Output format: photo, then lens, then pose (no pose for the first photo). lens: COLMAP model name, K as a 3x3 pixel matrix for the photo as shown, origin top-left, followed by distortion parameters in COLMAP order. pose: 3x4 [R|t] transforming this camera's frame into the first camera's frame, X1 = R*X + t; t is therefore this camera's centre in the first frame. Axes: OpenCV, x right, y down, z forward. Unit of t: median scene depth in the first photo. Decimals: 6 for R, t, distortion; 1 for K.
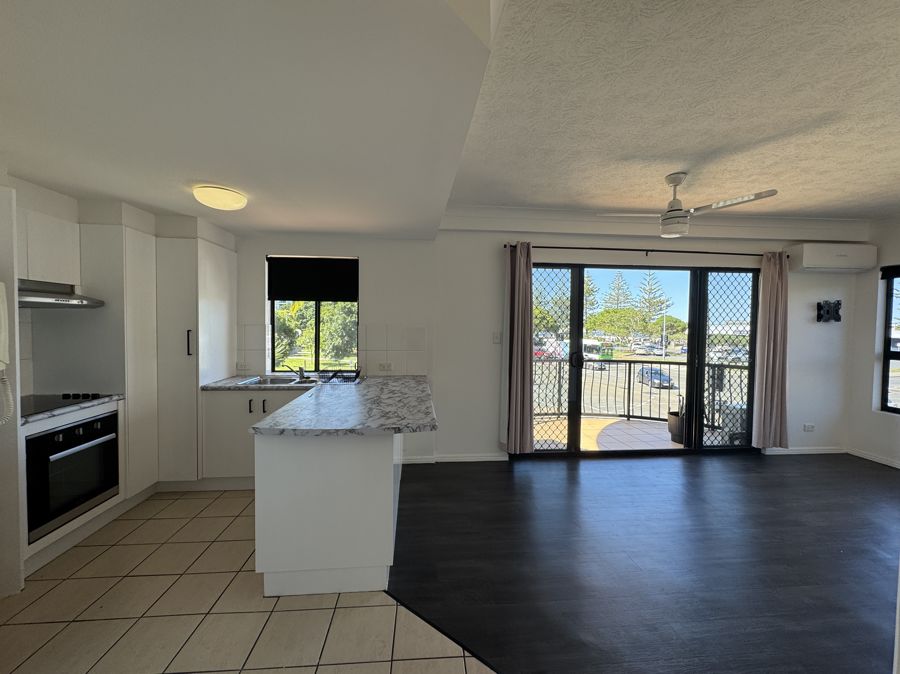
lens RADIAL K [[359.7, 0, 449.0], [0, 359.7, 336.1], [0, 0, 1]] dist [-0.002518, -0.000046]
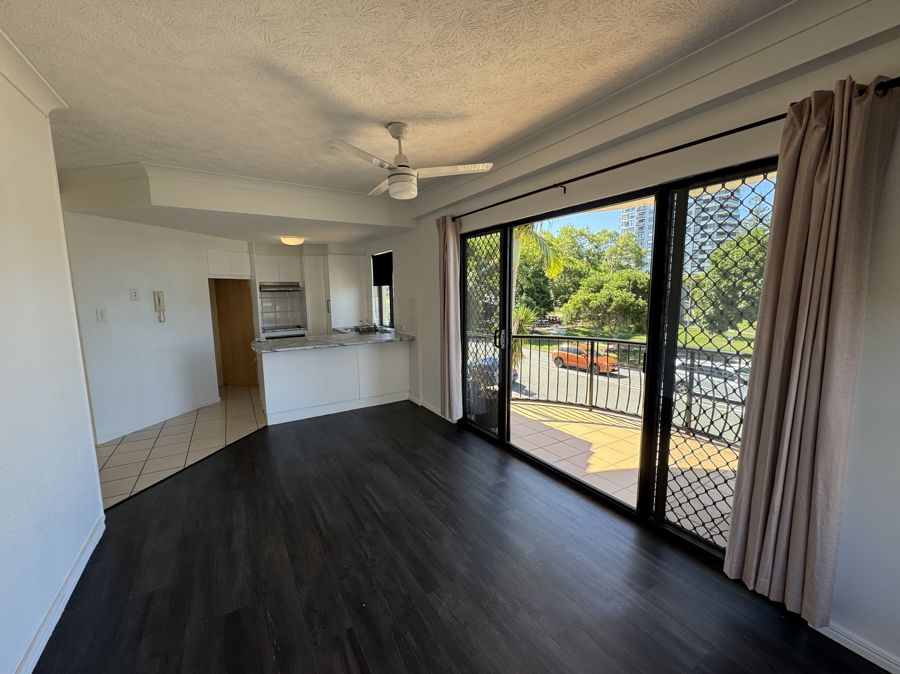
lens RADIAL K [[359.7, 0, 449.0], [0, 359.7, 336.1], [0, 0, 1]] dist [-0.002518, -0.000046]
pose [[0.460381, 0.097292, -0.882374, 1.452258], [-0.013435, 0.994626, 0.102659, -0.034076], [0.887620, -0.035407, 0.459214, 0.672102]]
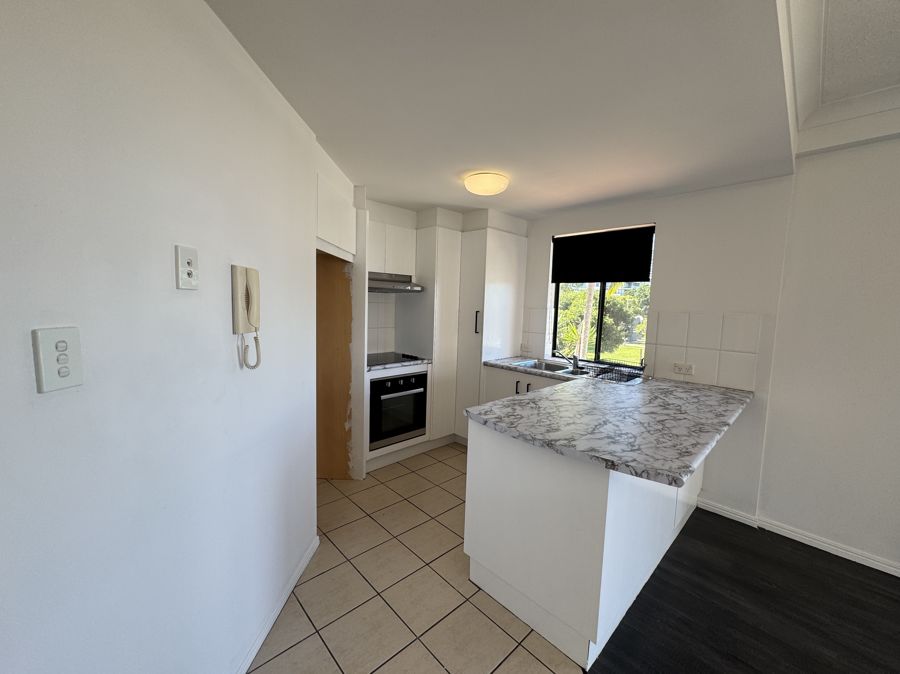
lens RADIAL K [[359.7, 0, 449.0], [0, 359.7, 336.1], [0, 0, 1]] dist [-0.002518, -0.000046]
pose [[0.627082, 0.079834, -0.774852, 0.111195], [-0.048809, 0.996807, 0.063201, -0.005418], [0.777423, -0.001812, 0.628976, 0.216575]]
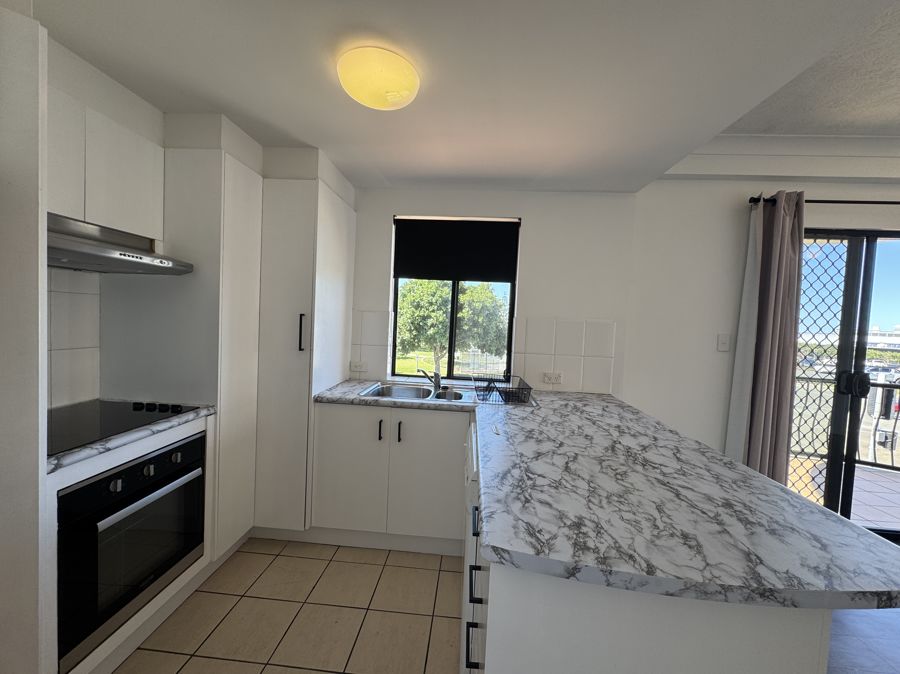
lens RADIAL K [[359.7, 0, 449.0], [0, 359.7, 336.1], [0, 0, 1]] dist [-0.002518, -0.000046]
pose [[0.987191, 0.042143, -0.153879, -0.345942], [-0.040864, 0.999099, 0.011466, 0.006518], [0.154223, -0.005031, 0.988023, 0.372435]]
